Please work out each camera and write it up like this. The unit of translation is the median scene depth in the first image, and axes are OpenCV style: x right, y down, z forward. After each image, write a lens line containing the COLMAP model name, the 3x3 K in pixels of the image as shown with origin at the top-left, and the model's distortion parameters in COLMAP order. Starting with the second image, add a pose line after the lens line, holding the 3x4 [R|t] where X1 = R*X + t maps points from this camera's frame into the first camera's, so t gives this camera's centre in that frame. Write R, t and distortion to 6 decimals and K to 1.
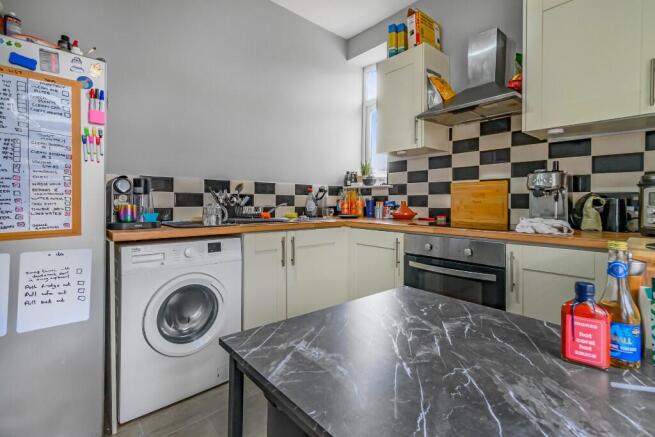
lens RADIAL K [[305.7, 0, 327.3], [0, 305.7, 204.8], [0, 0, 1]] dist [0.023870, 0.000069]
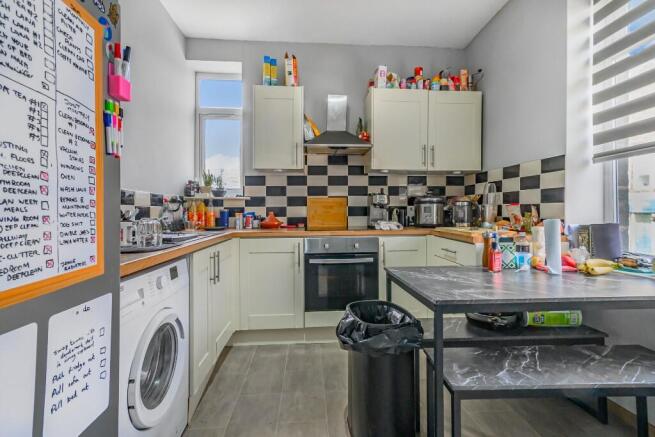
lens RADIAL K [[303.4, 0, 327.8], [0, 303.4, 214.4], [0, 0, 1]] dist [0.013087, -0.000044]
pose [[0.604925, -0.017113, 0.796098, -0.611635], [0.017810, 0.999810, 0.007960, -0.009757], [-0.796083, 0.009363, 0.605115, 0.167452]]
